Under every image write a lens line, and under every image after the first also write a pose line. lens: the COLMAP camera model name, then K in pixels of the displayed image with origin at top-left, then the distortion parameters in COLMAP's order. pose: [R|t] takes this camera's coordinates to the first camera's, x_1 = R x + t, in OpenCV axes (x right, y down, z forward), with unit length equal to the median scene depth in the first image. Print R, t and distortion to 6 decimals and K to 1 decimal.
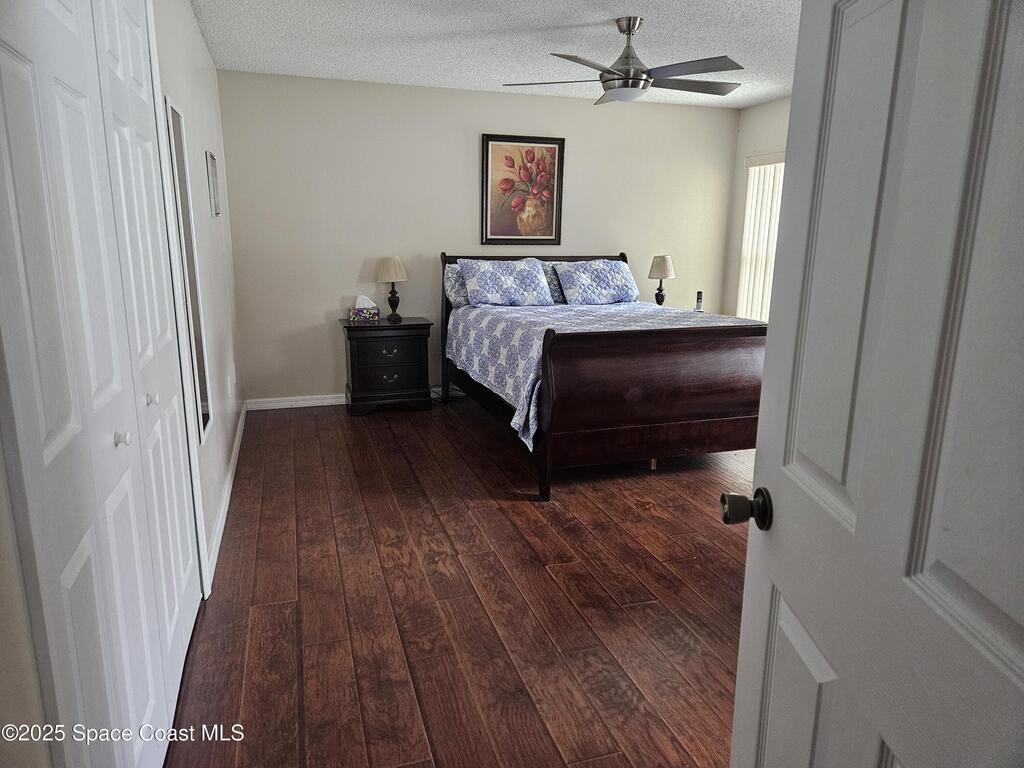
lens RADIAL K [[685.5, 0, 512.0], [0, 685.5, 384.0], [0, 0, 1]] dist [0.109319, -0.083111]
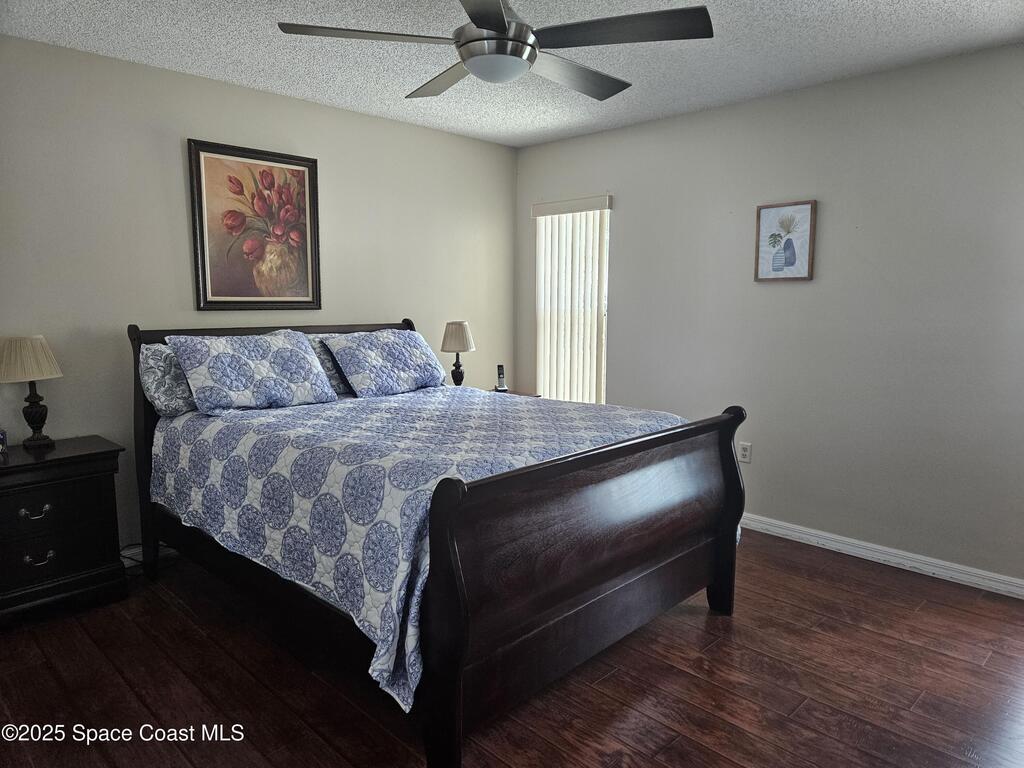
lens RADIAL K [[673.2, 0, 511.2], [0, 673.2, 394.4], [0, 0, 1]] dist [0.085420, -0.074561]
pose [[0.891703, -0.073201, 0.446662, -0.077621], [0.102714, 0.993816, -0.042185, -0.073780], [-0.440812, 0.083496, 0.893707, 0.337083]]
